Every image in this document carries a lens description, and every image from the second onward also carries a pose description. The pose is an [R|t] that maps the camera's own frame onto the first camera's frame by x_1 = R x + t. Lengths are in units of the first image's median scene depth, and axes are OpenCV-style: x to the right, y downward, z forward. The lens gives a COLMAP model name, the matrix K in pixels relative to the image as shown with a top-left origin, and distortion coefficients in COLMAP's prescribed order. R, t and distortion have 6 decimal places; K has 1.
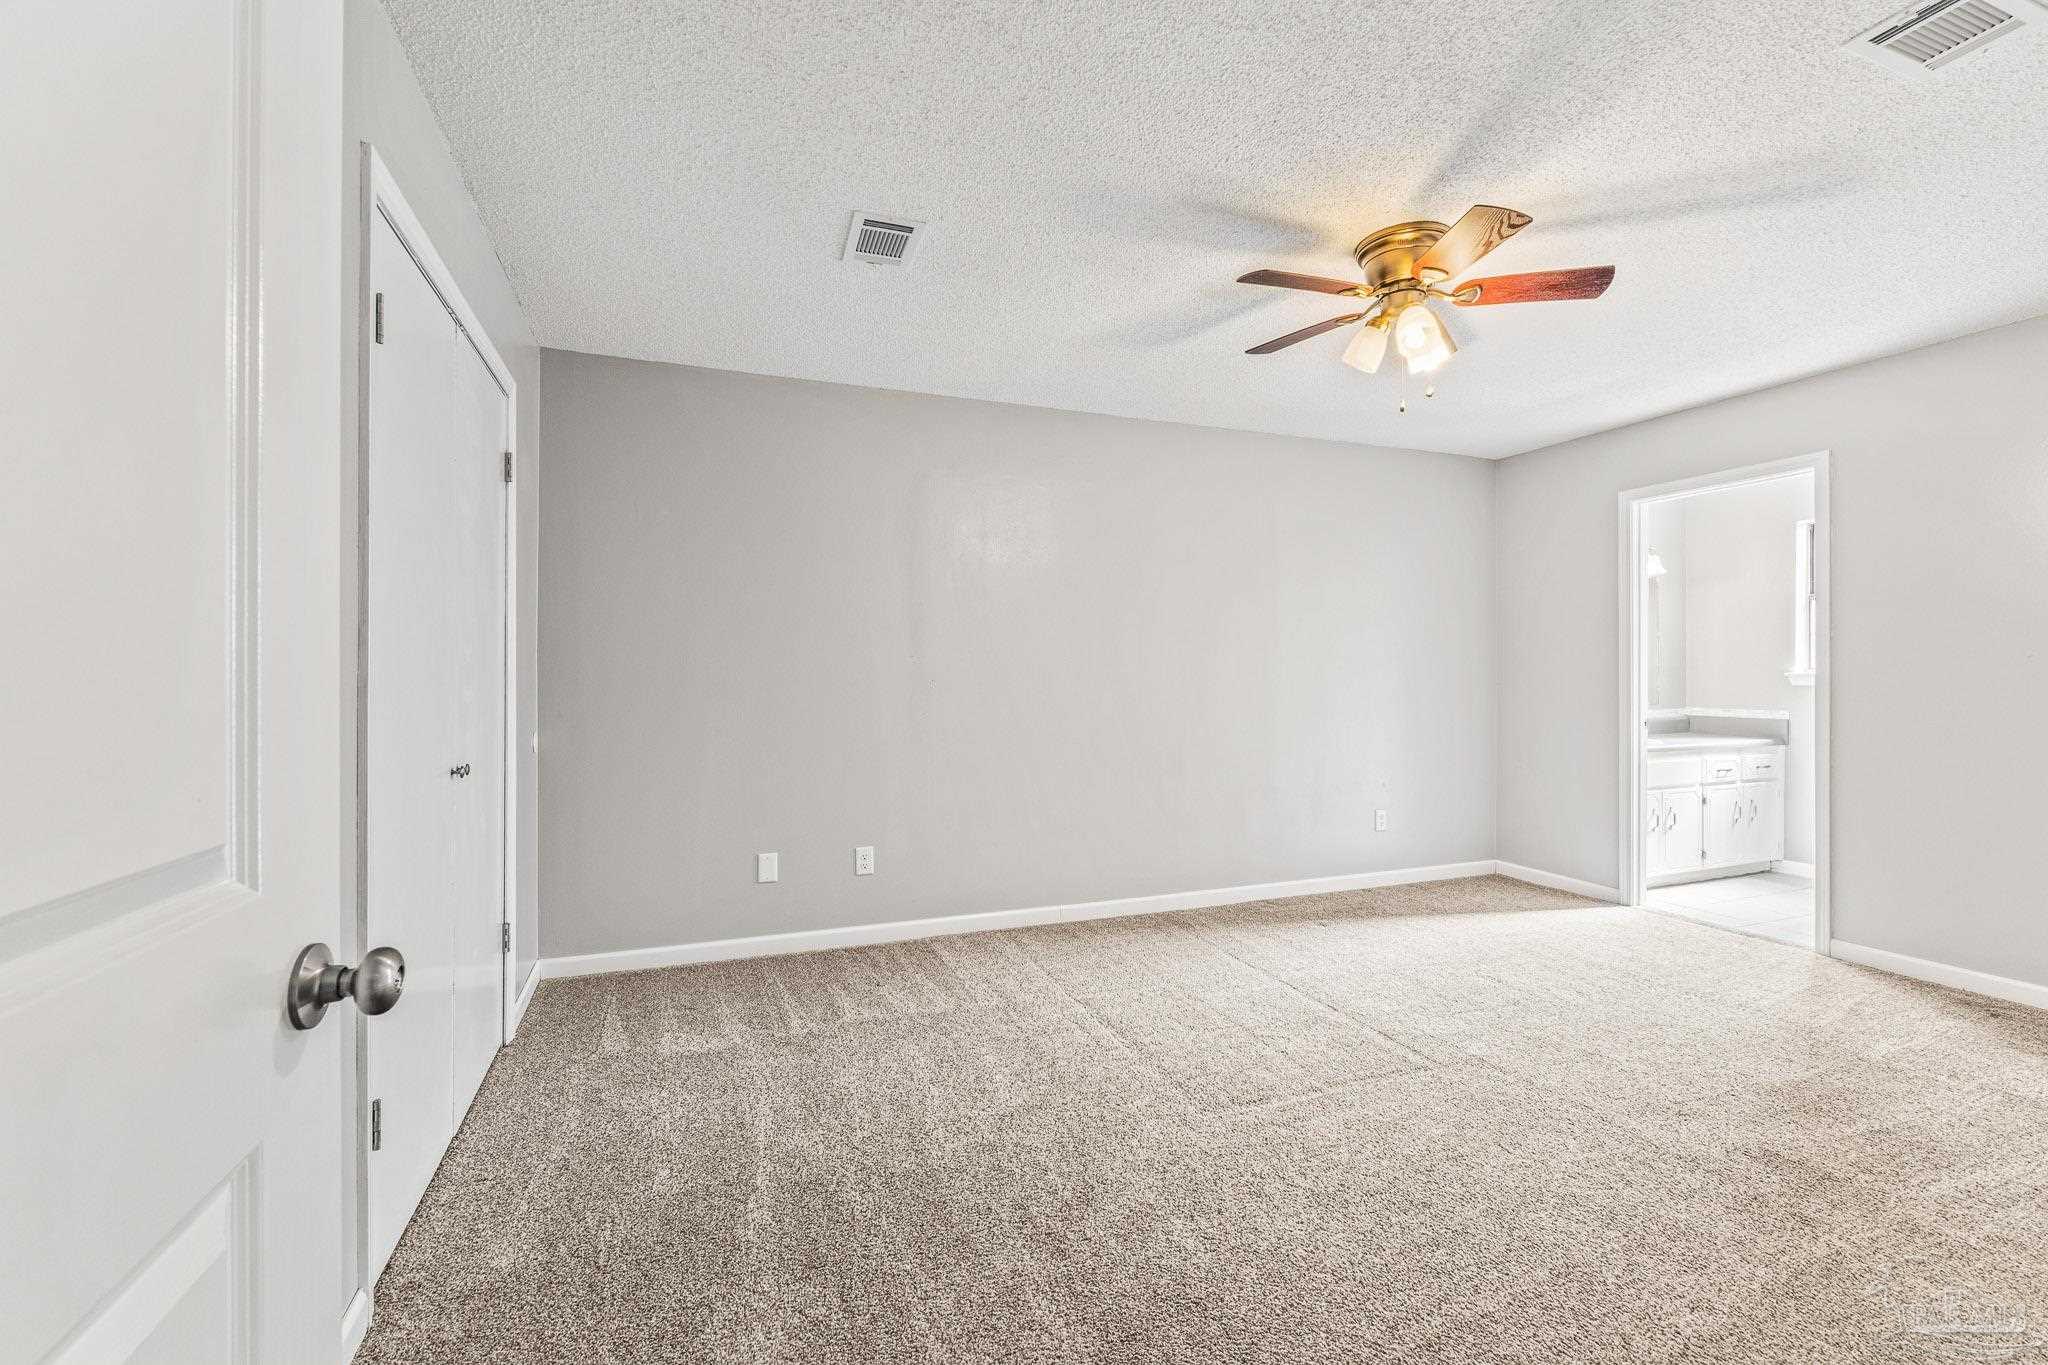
lens RADIAL K [[869.6, 0, 1017.0], [0, 869.6, 680.5], [0, 0, 1]] dist [-0.006485, -0.000810]
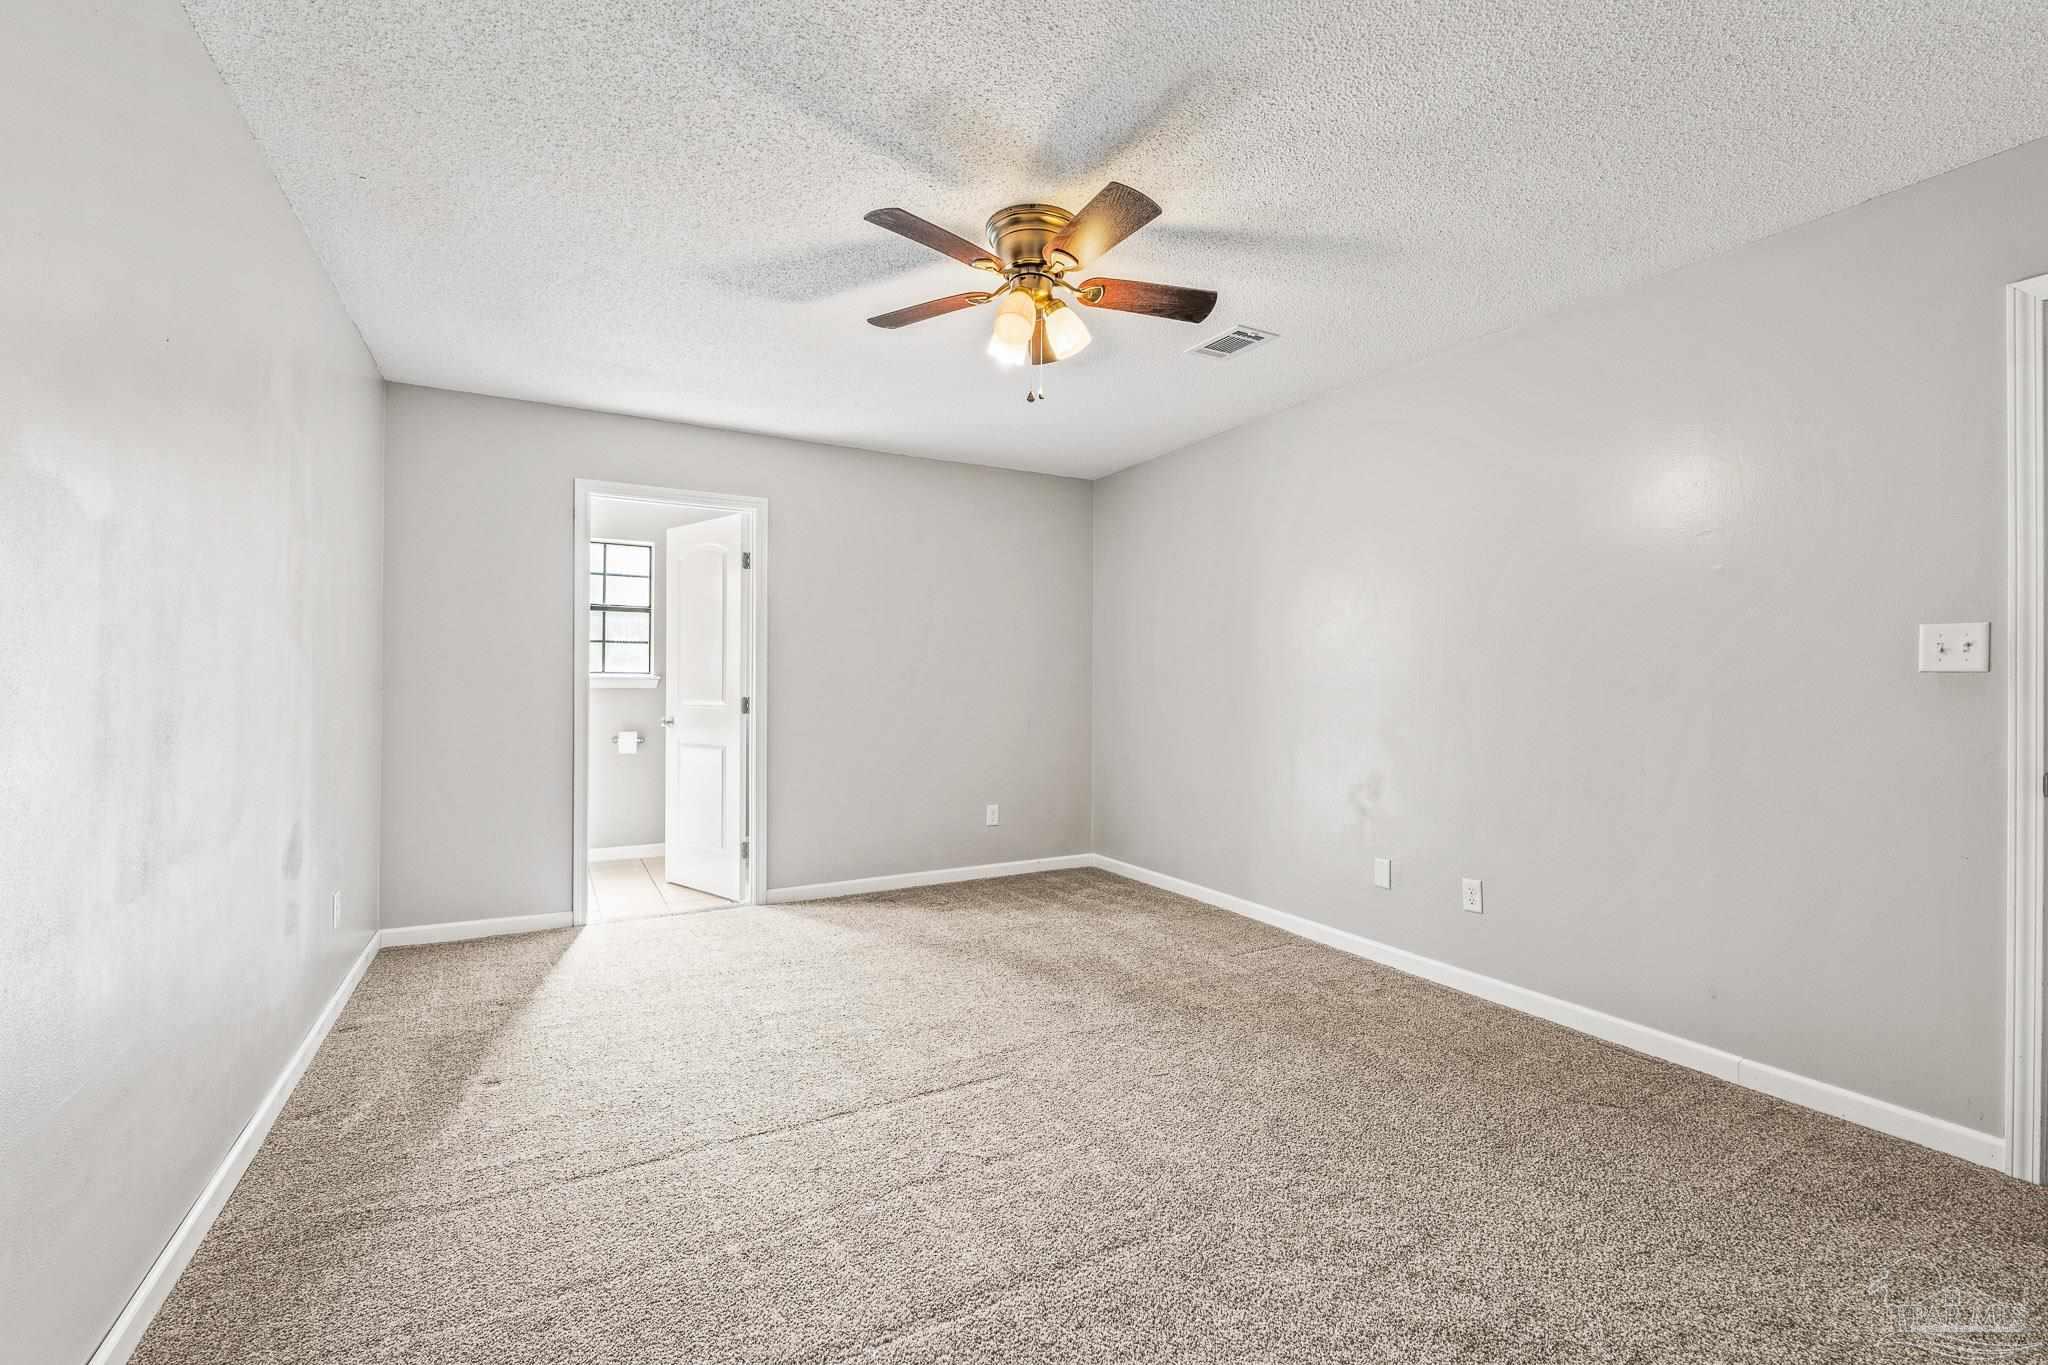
lens RADIAL K [[869.6, 0, 1022.5], [0, 869.6, 685.5], [0, 0, 1]] dist [-0.006485, -0.000810]
pose [[-0.158350, -0.002631, 0.987380, -0.397830], [0.000931, 0.999996, 0.002813, 0.000208], [-0.987383, 0.001364, -0.158347, 0.933371]]
